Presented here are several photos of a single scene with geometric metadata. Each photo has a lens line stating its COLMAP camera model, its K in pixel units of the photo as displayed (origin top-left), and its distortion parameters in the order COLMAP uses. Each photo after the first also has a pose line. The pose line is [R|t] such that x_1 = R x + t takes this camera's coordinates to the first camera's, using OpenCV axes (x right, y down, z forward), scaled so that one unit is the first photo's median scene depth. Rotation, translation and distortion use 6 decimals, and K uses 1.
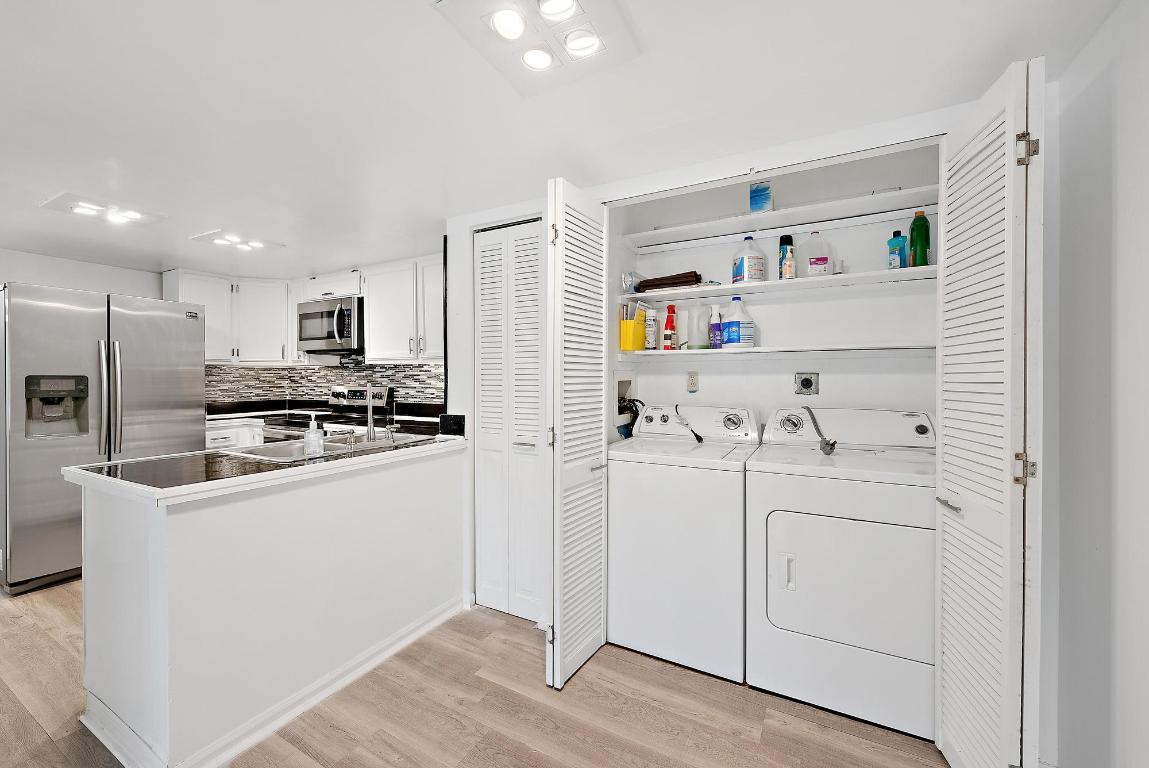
lens RADIAL K [[464.1, 0, 574.5], [0, 464.1, 384.0], [0, 0, 1]] dist [-0.001684, -0.000348]
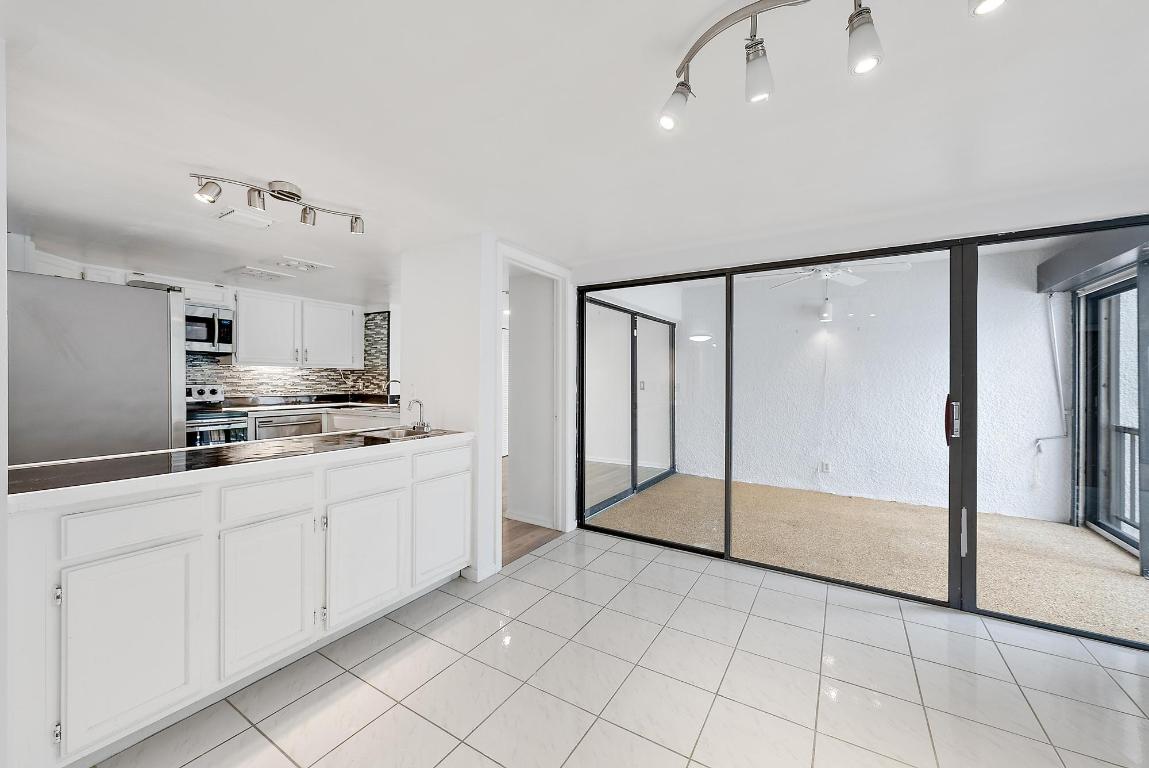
lens RADIAL K [[438.7, 0, 580.2], [0, 438.7, 382.7], [0, 0, 1]] dist [-0.000702, 0.000082]
pose [[0.037608, -0.008974, 0.999252, -1.521868], [0.002187, 0.999958, 0.008898, -0.005936], [-0.999290, 0.001851, 0.037626, 0.040089]]
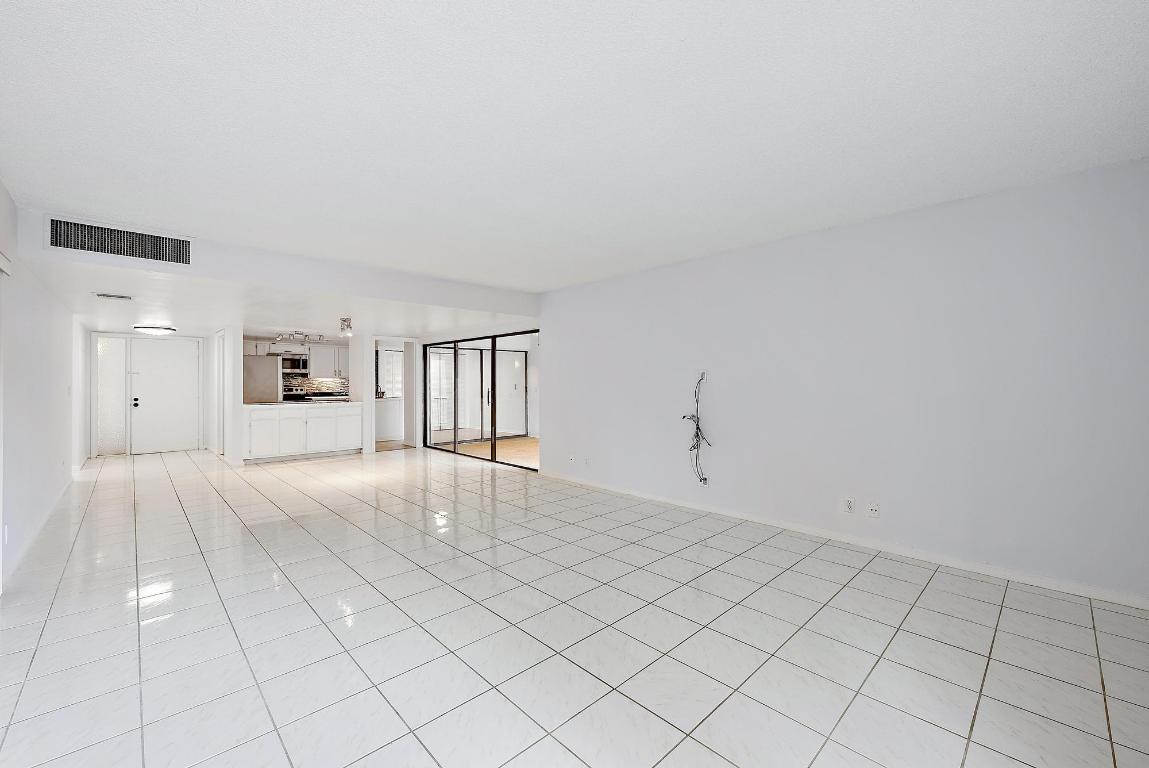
lens RADIAL K [[464.1, 0, 574.5], [0, 464.1, 384.0], [0, 0, 1]] dist [-0.001684, -0.000348]
pose [[0.289671, -0.002224, 0.957124, -2.589531], [0.007149, 0.999974, 0.000160, 0.002160], [-0.957099, 0.006796, 0.289680, -1.313610]]
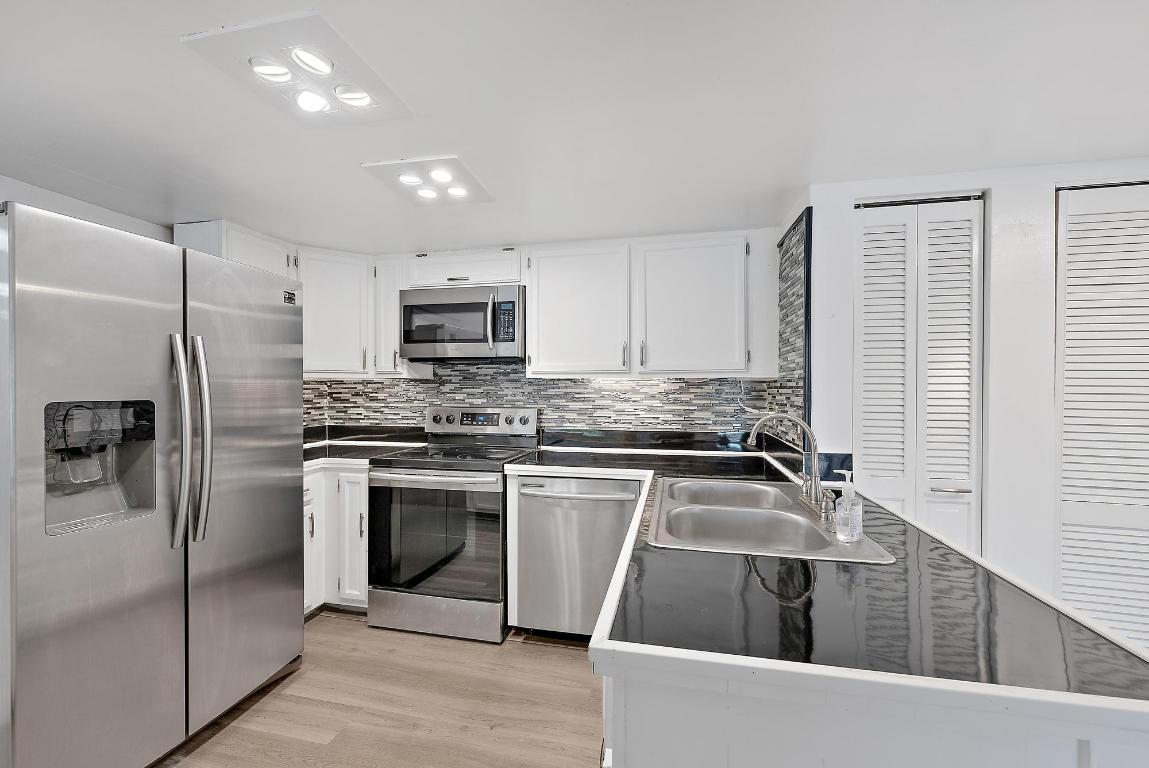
lens RADIAL K [[459.2, 0, 576.7], [0, 459.2, 388.8], [0, 0, 1]] dist [0.001615, 0.000204]
pose [[0.959130, 0.000441, 0.282966, -0.561559], [0.002060, 0.999961, -0.008541, -0.019281], [-0.282959, 0.008775, 0.959092, 0.276427]]
